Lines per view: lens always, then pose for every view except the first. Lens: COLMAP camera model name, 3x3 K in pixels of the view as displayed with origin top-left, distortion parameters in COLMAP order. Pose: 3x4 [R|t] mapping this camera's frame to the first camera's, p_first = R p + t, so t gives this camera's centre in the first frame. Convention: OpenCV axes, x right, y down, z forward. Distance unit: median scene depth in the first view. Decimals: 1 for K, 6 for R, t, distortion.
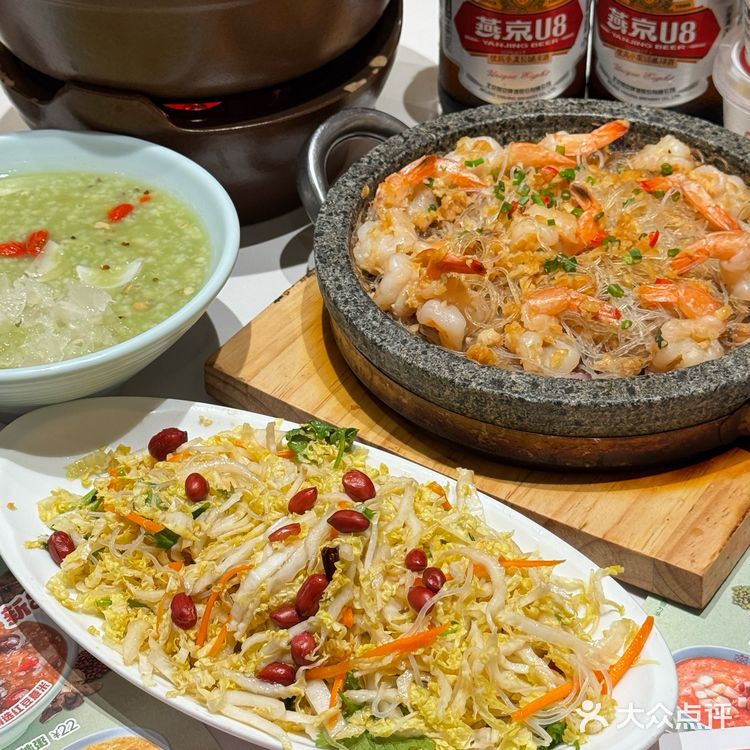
lens RADIAL K [[1813.1, 0, 371.3], [0, 1813.1, 373.1], [0, 0, 1]] dist [0.206074, 0.000000]
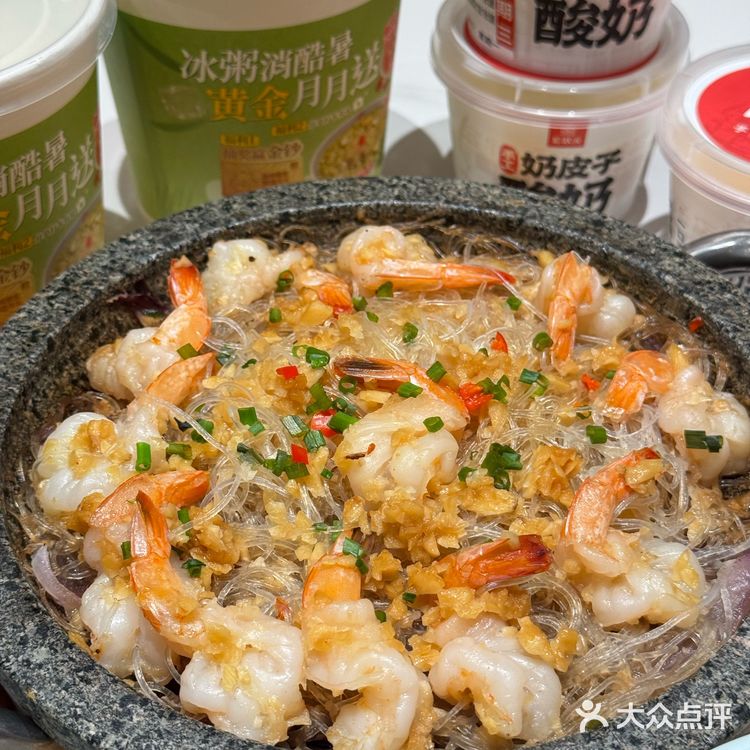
lens RADIAL K [[1466.9, 0, 376.3], [0, 1466.9, 375.5], [0, 0, 1]] dist [0.159807, 0.000000]
pose [[0.391996, -0.587649, 0.707819, -0.212442], [0.560867, 0.762528, 0.322458, -0.240404], [-0.729224, 0.270590, 0.628501, 0.688854]]
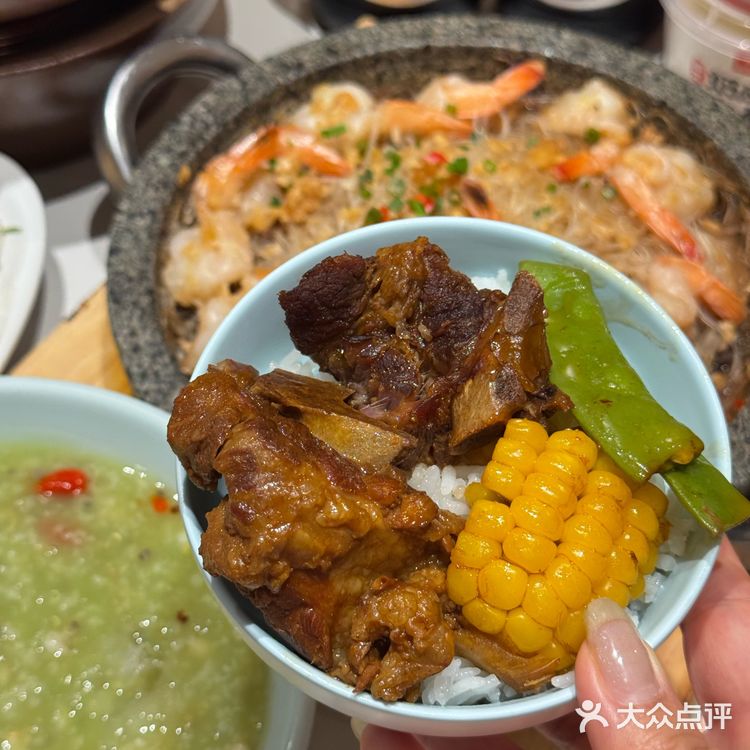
lens RADIAL K [[1466.9, 0, 382.0], [0, 1466.9, 369.9], [0, 0, 1]] dist [0.159807, 0.000000]
pose [[0.999184, -0.009217, 0.039327, 0.053221], [-0.000286, 0.971980, 0.235065, -0.165878], [-0.040391, -0.234885, 0.971184, 0.409682]]
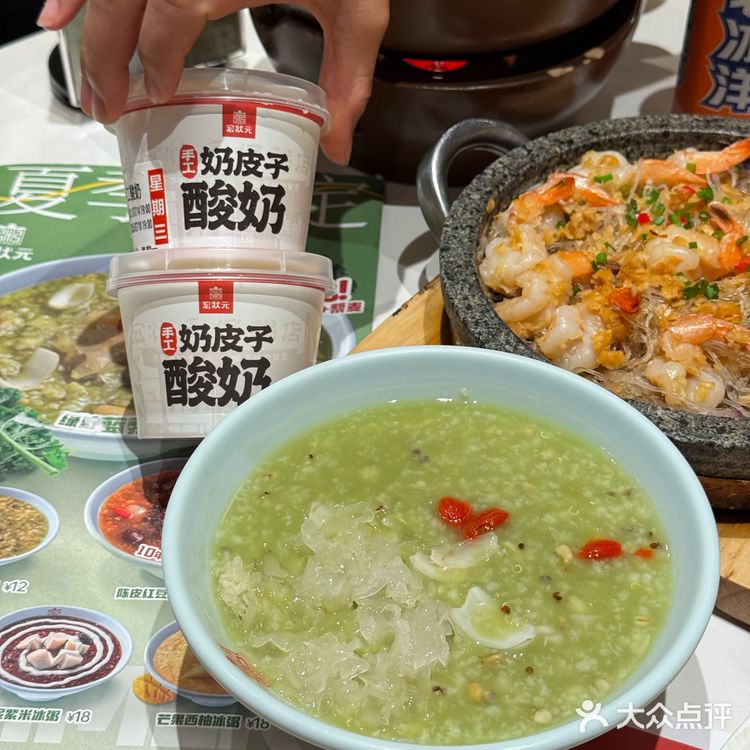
lens RADIAL K [[1466.9, 0, 382.3], [0, 1466.9, 373.8], [0, 0, 1]] dist [0.159807, 0.000000]
pose [[0.999411, 0.033501, -0.007466, -0.053358], [-0.033249, 0.998946, 0.031630, -0.033174], [0.008518, -0.031363, 0.999472, 0.211246]]
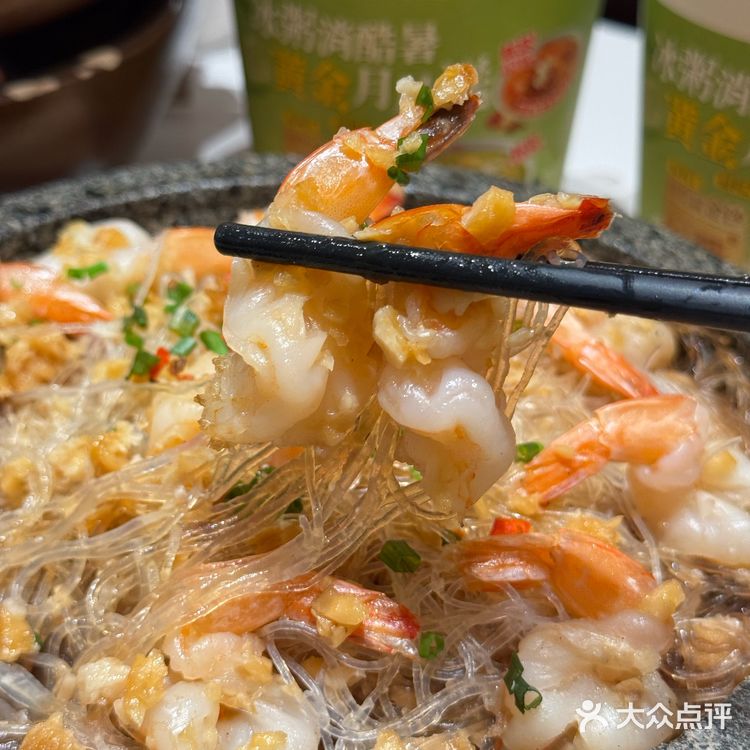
lens RADIAL K [[1466.9, 0, 380.4], [0, 1466.9, 379.6], [0, 0, 1]] dist [0.159807, 0.000000]
pose [[0.990765, -0.042222, 0.128846, 0.083407], [0.052425, 0.995664, -0.076849, -0.055563], [-0.125042, 0.082894, 0.988682, 0.628704]]
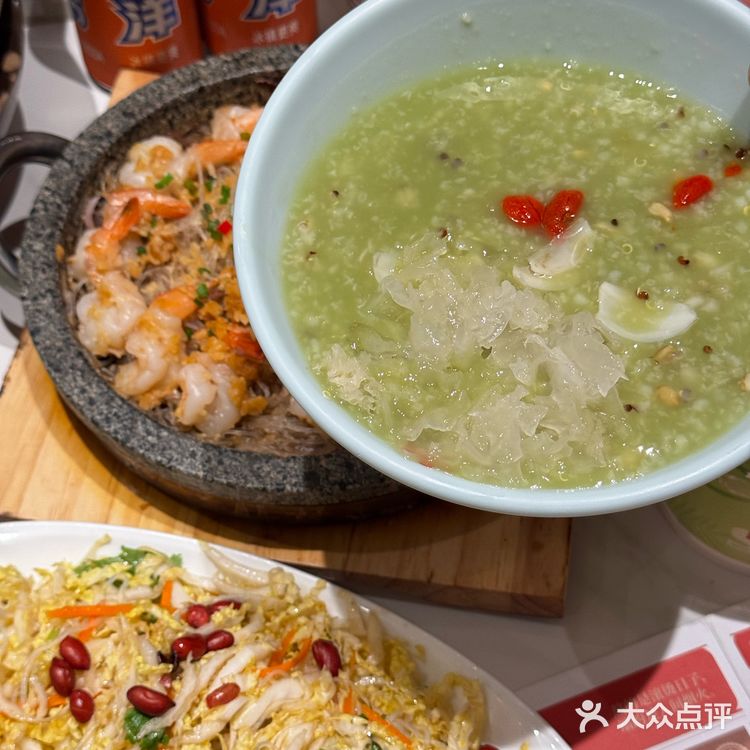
lens RADIAL K [[1466.9, 0, 380.3], [0, 1466.9, 380.8], [0, 0, 1]] dist [0.159807, 0.000000]
pose [[0.911583, -0.333012, 0.241081, -0.056447], [0.243590, 0.909895, 0.335791, -0.251658], [-0.331181, -0.247376, 0.910563, 0.278933]]
